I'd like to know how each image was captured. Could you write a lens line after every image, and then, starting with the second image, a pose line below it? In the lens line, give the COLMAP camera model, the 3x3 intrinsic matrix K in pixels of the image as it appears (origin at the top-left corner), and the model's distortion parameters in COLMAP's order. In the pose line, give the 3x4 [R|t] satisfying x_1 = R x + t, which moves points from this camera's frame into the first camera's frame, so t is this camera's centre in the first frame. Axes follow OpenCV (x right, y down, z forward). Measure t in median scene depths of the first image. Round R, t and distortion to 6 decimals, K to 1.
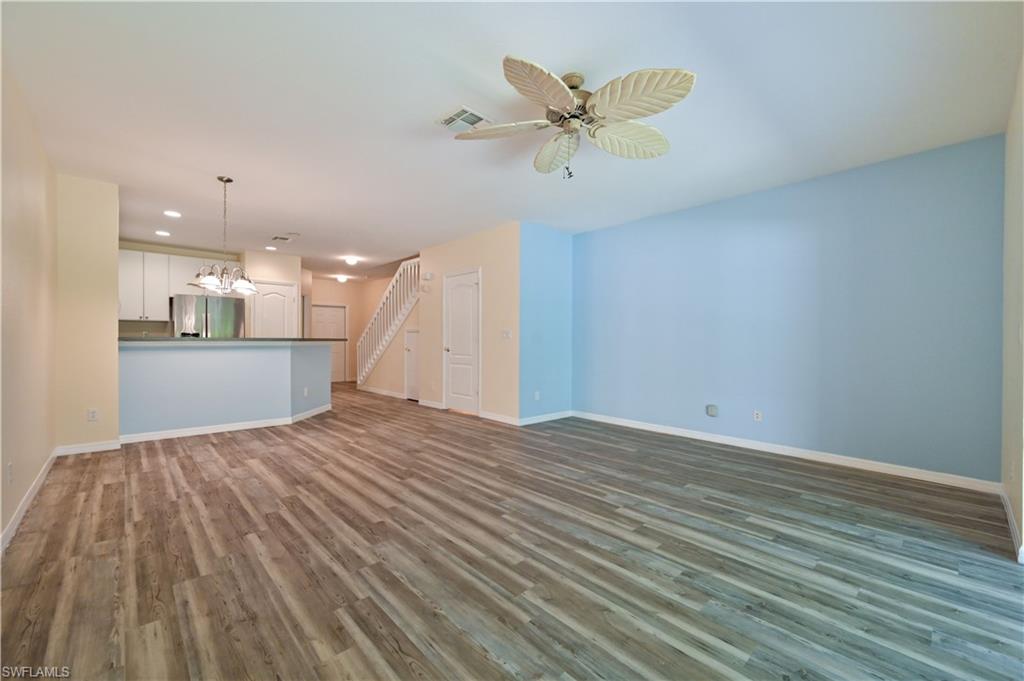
lens RADIAL K [[417.3, 0, 516.0], [0, 417.3, 338.9], [0, 0, 1]] dist [-0.000639, 0.000963]
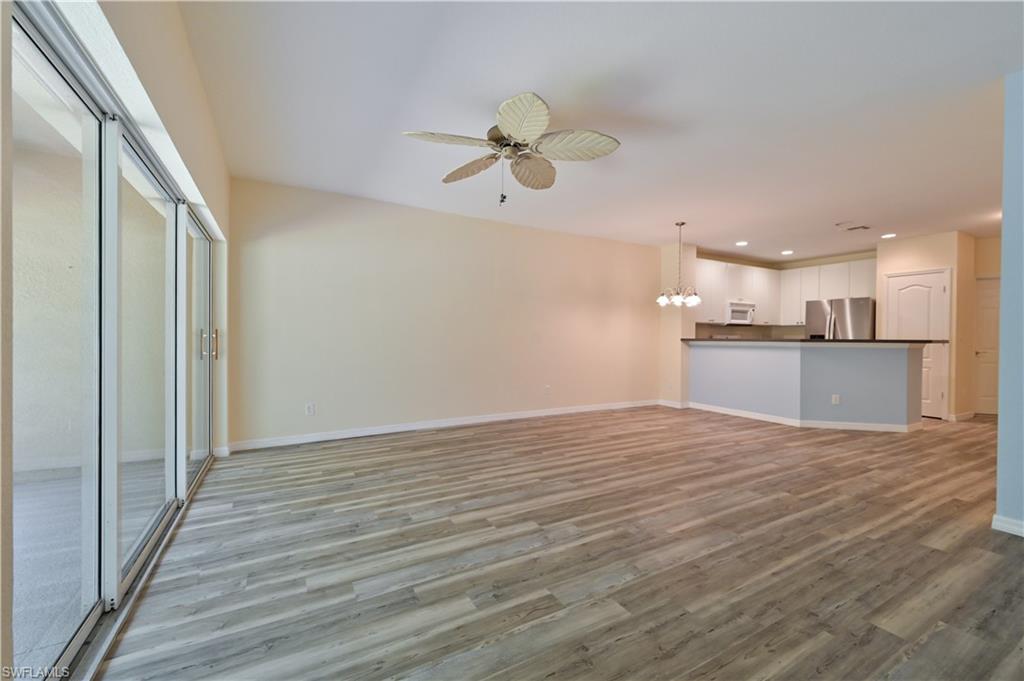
lens RADIAL K [[417.3, 0, 512.2], [0, 417.3, 343.4], [0, 0, 1]] dist [-0.000639, 0.000963]
pose [[-0.245945, 0.006355, -0.969263, 1.135600], [-0.005253, 0.999955, 0.007889, 0.008995], [0.969270, 0.007032, -0.245901, 1.172977]]
